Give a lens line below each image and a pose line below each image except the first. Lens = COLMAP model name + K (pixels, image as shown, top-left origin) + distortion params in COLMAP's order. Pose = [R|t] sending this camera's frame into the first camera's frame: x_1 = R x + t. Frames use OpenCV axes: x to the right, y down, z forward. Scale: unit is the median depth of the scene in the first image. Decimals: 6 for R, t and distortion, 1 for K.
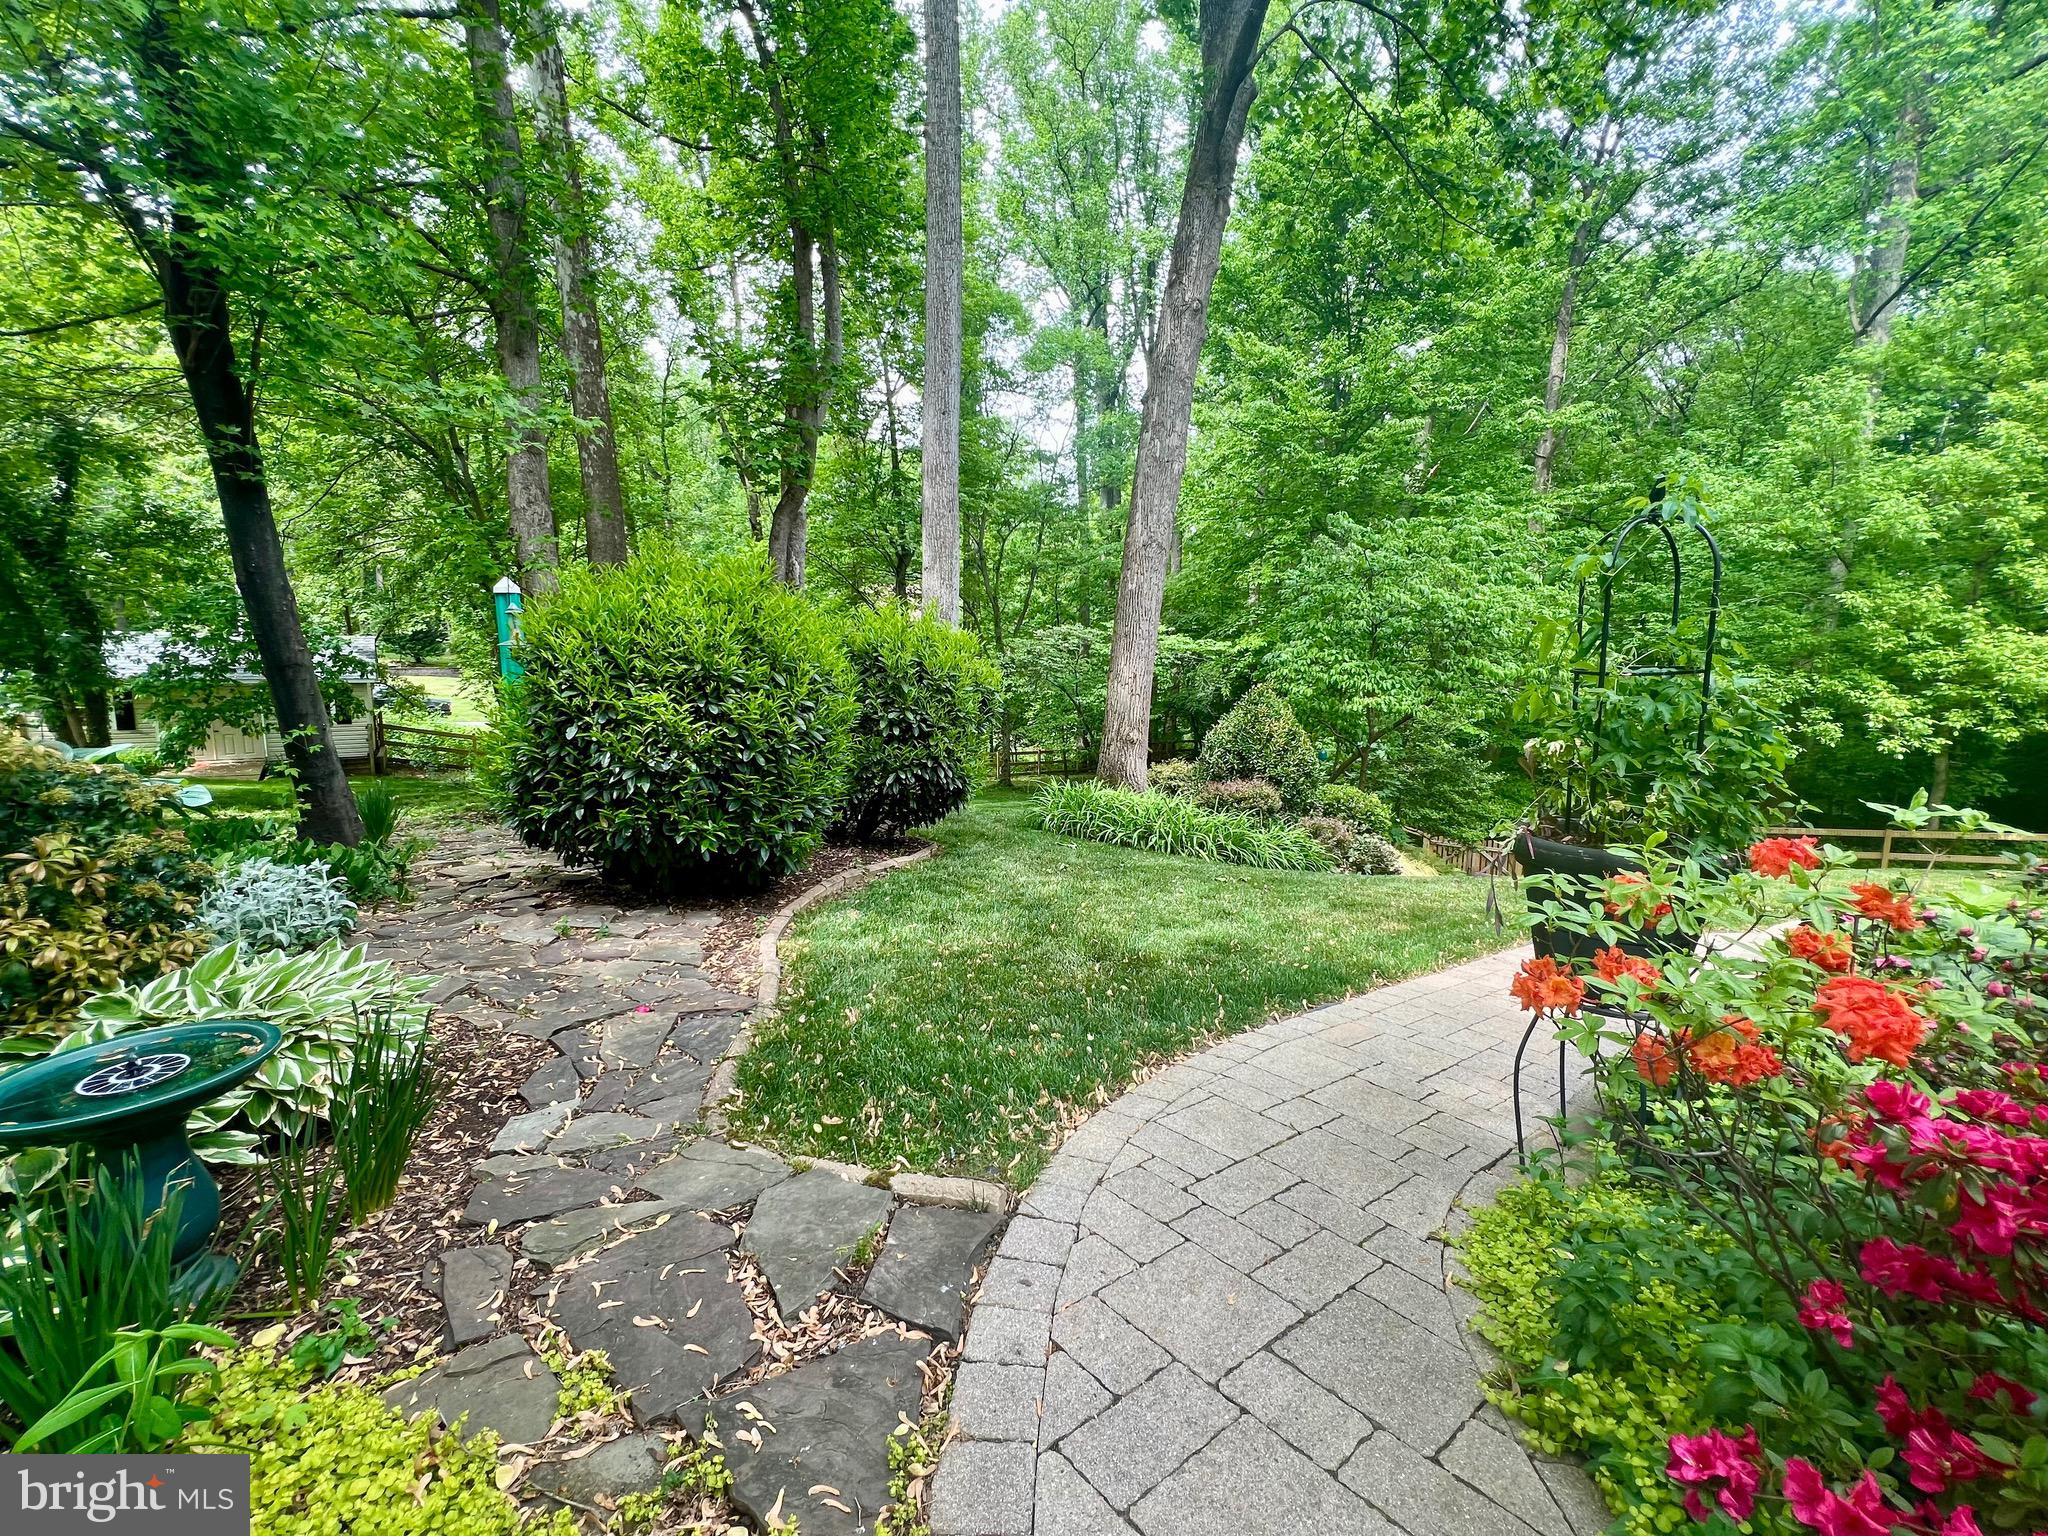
lens RADIAL K [[825.5, 0, 1018.7], [0, 825.5, 766.6], [0, 0, 1]] dist [0.000123, 0.000316]
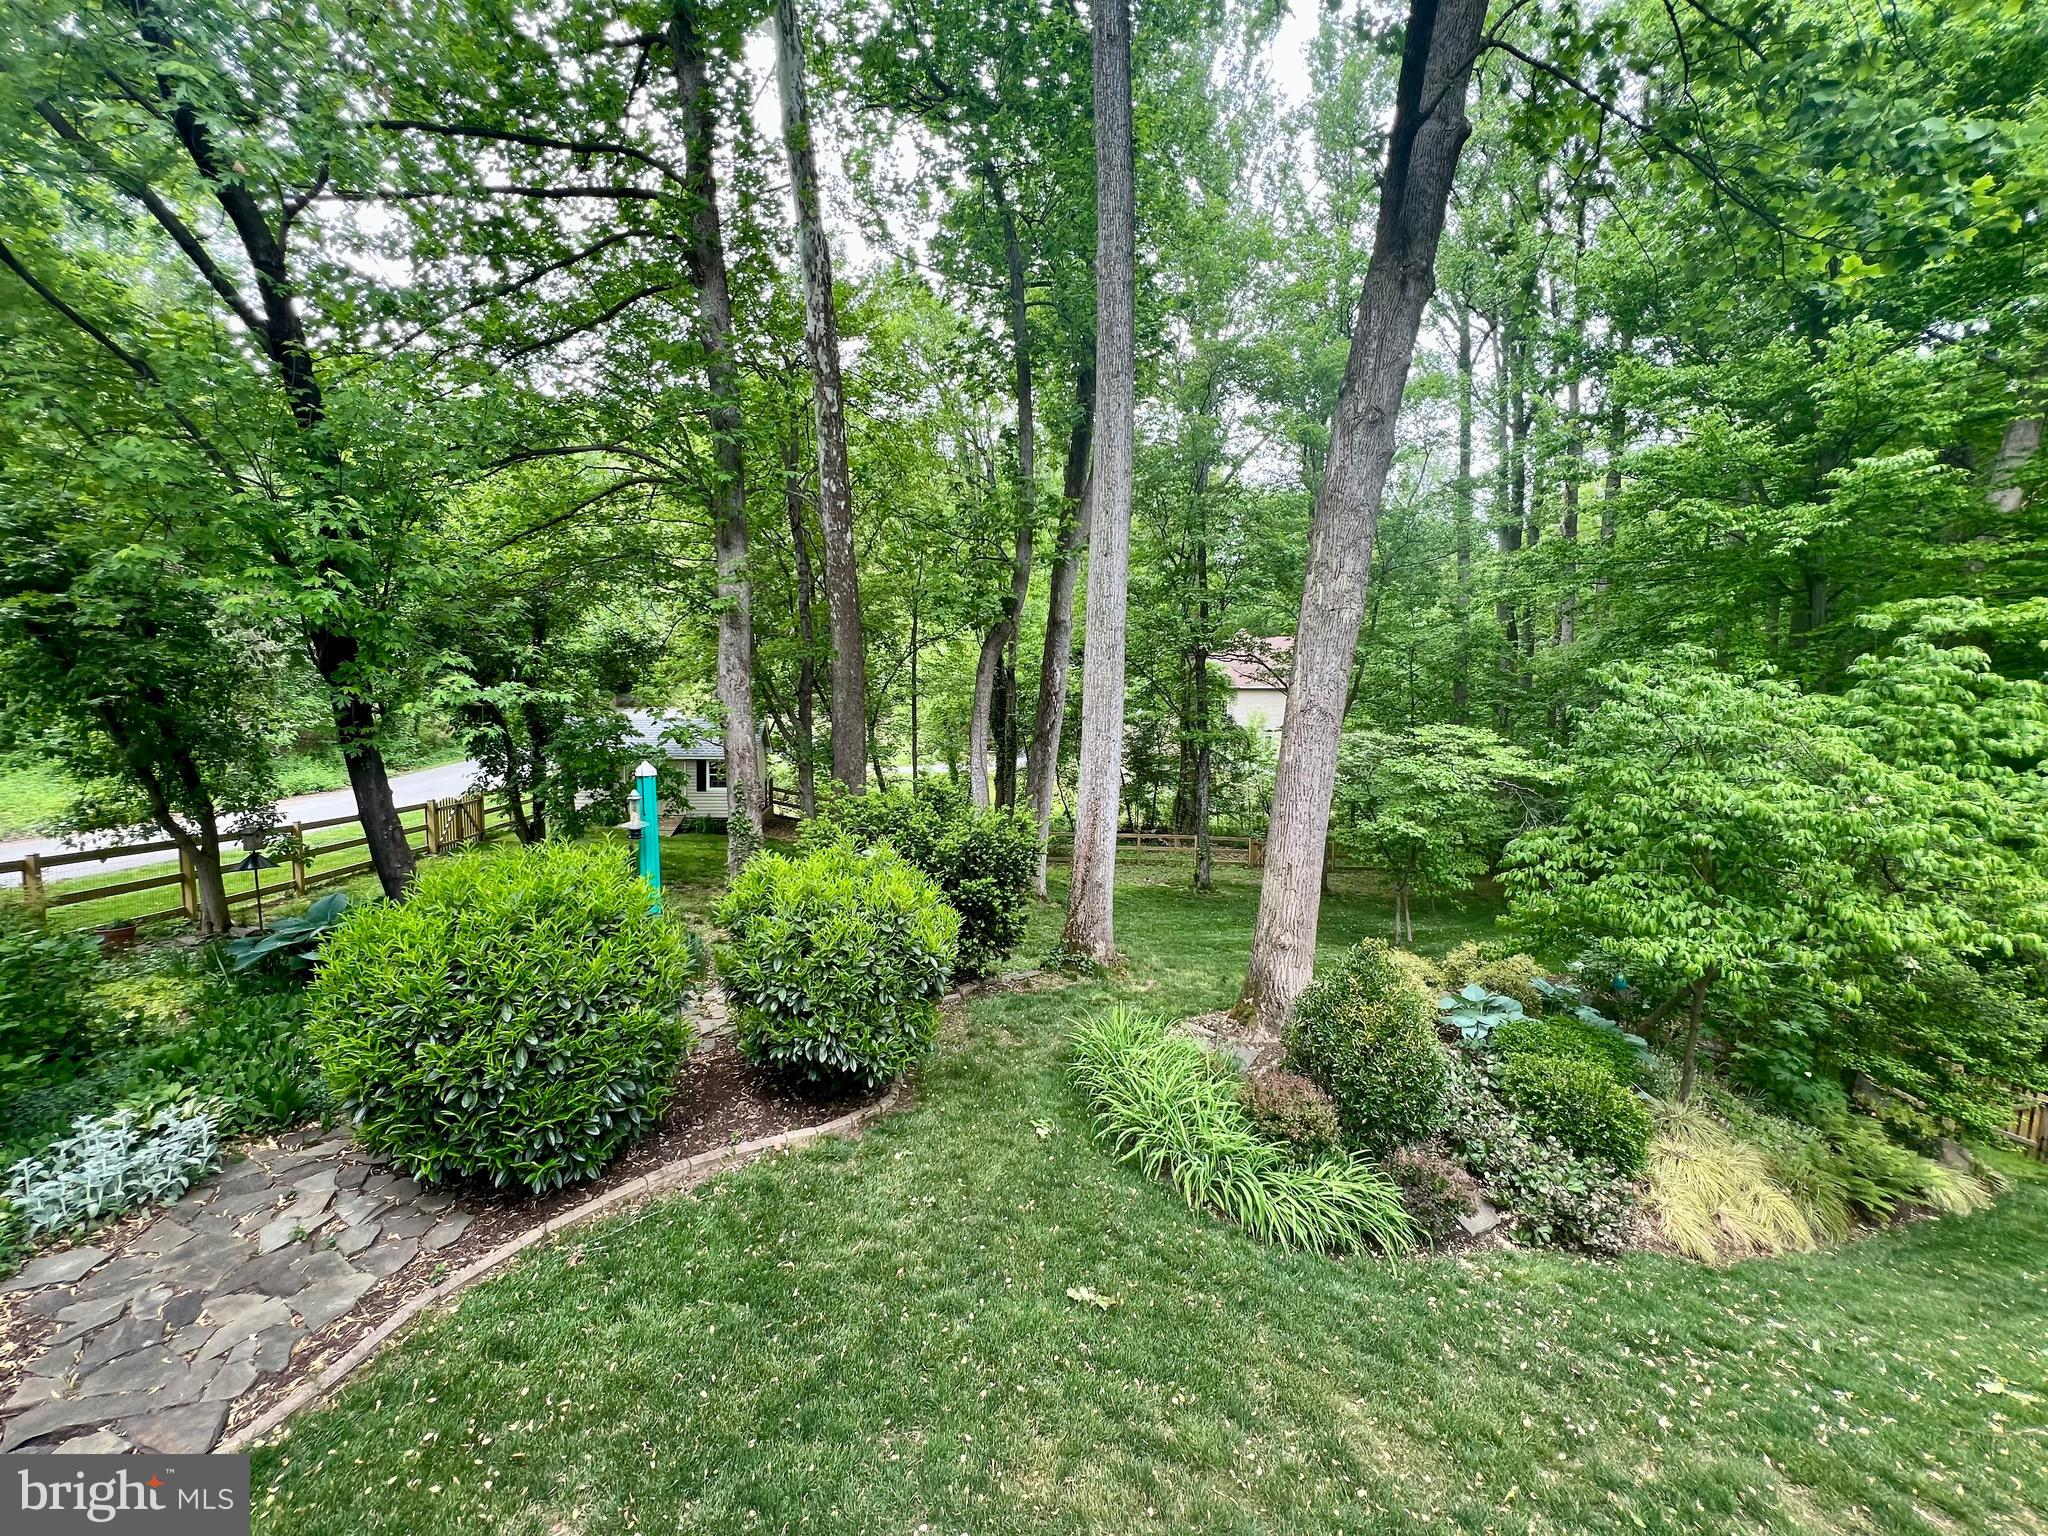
lens RADIAL K [[829.8, 0, 1025.9], [0, 829.8, 761.8], [0, 0, 1]] dist [0.001768, 0.000094]
pose [[0.885838, 0.049743, -0.461321, 0.211803], [-0.072663, 0.996842, -0.032041, -0.125810], [0.458270, 0.061904, 0.886655, 0.116686]]
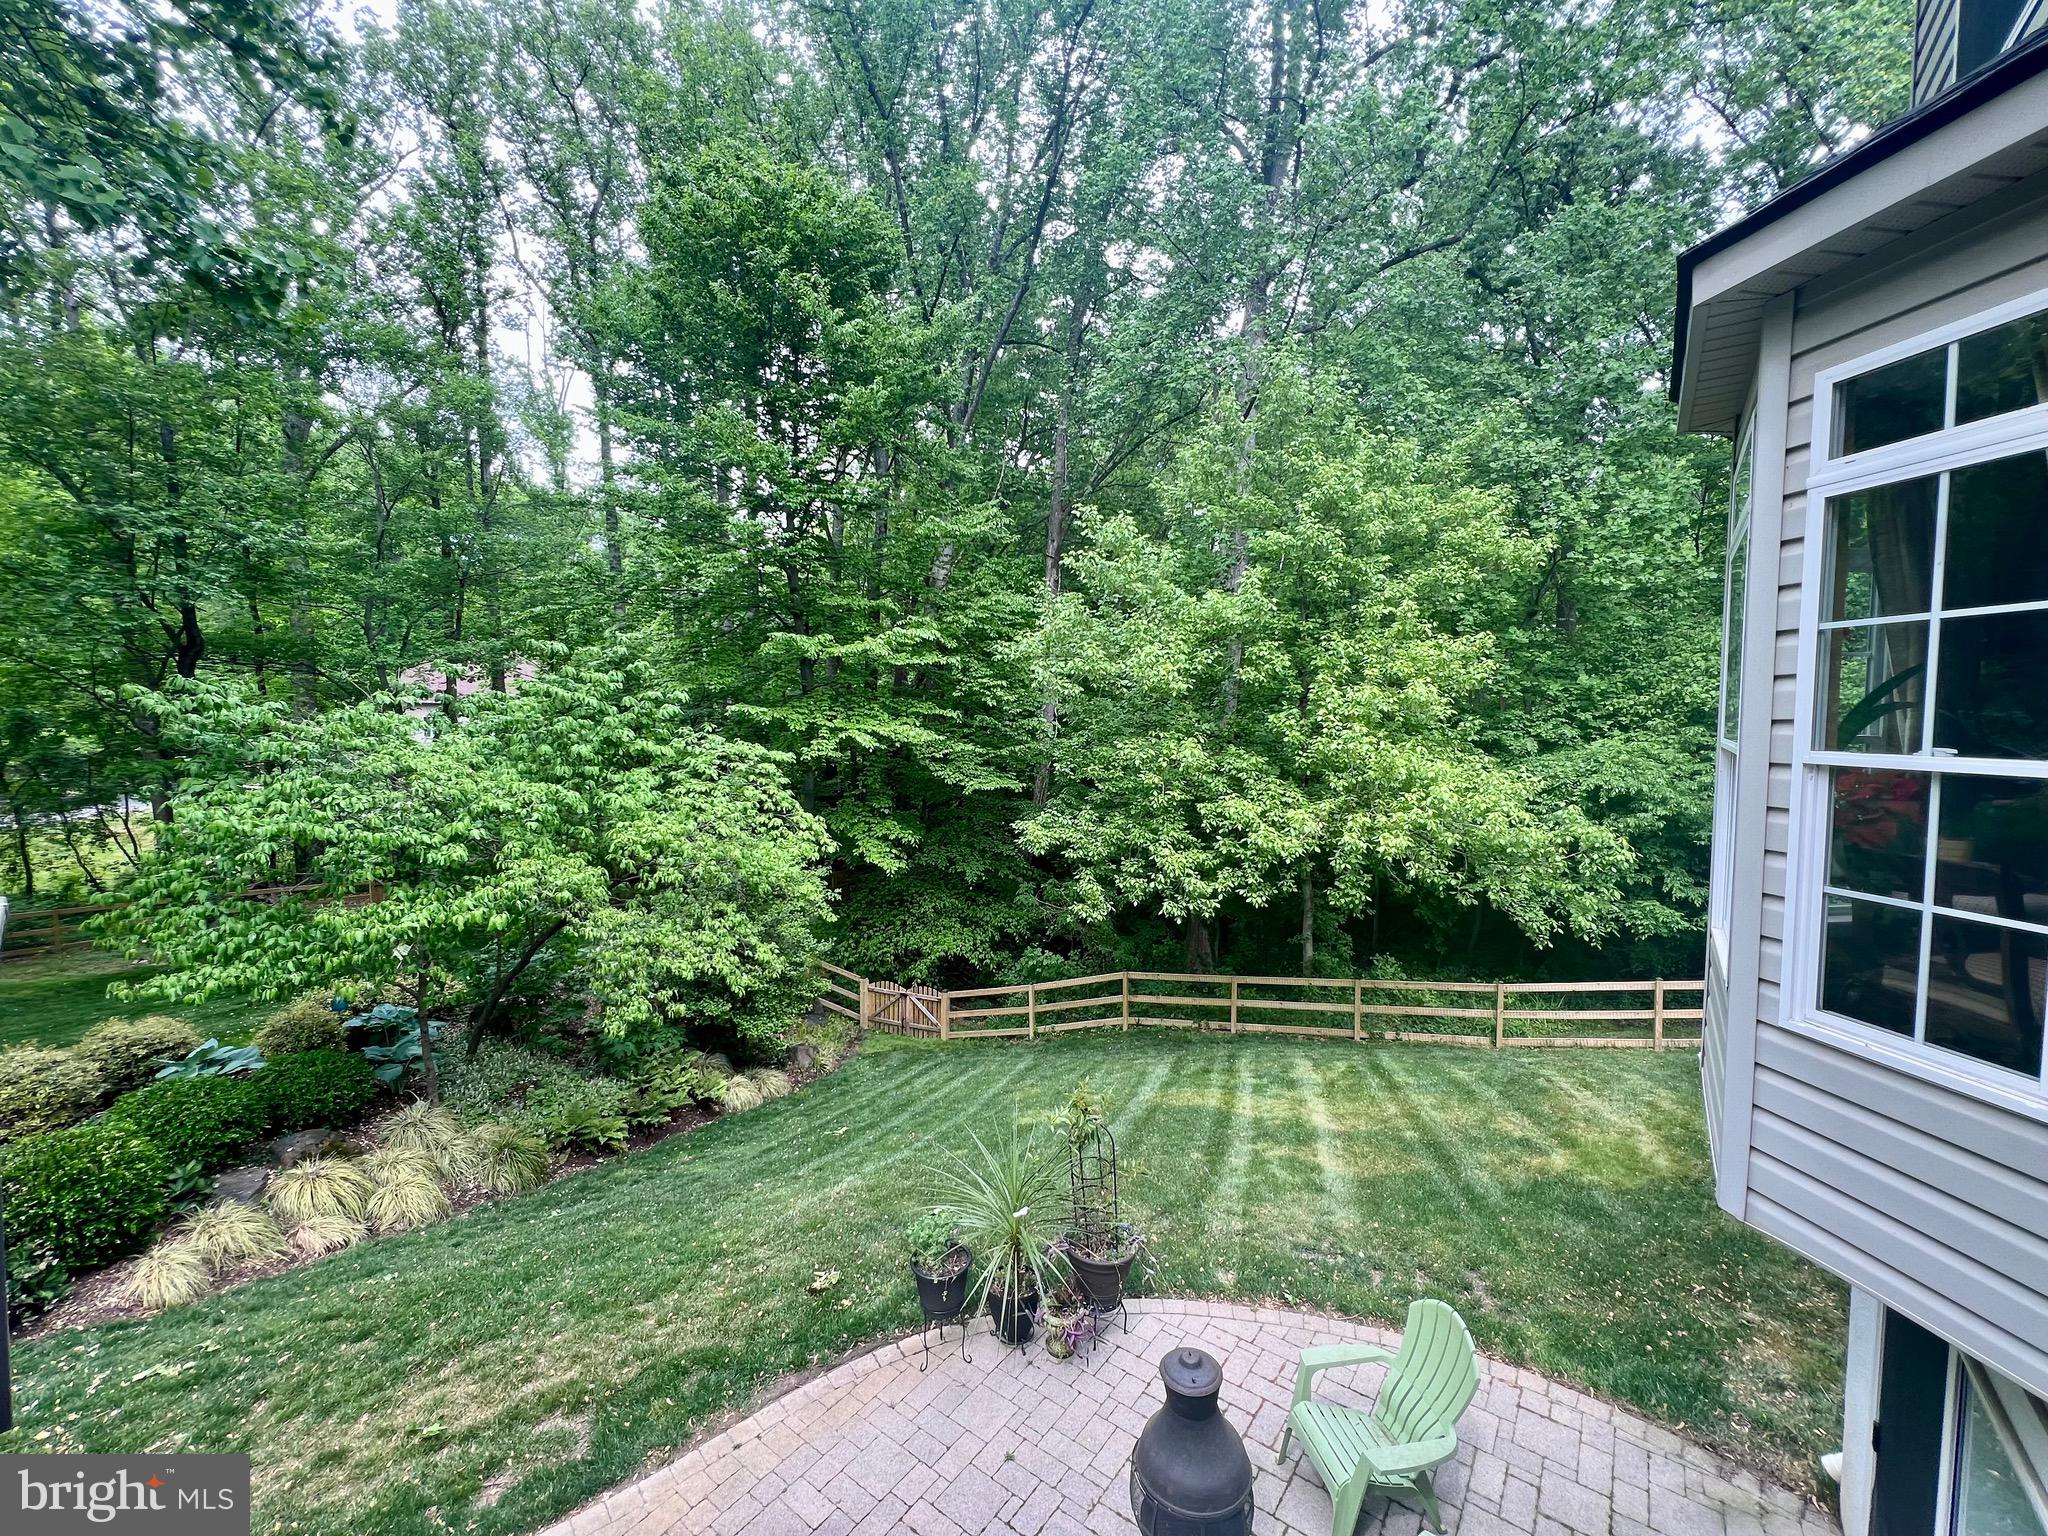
lens RADIAL K [[825.5, 0, 1018.7], [0, 825.5, 766.6], [0, 0, 1]] dist [0.000123, 0.000316]
pose [[0.963770, -0.015661, 0.266276, 0.657306], [0.032341, 0.997771, -0.058373, -0.136285], [-0.264768, 0.064870, 0.962128, 0.156539]]
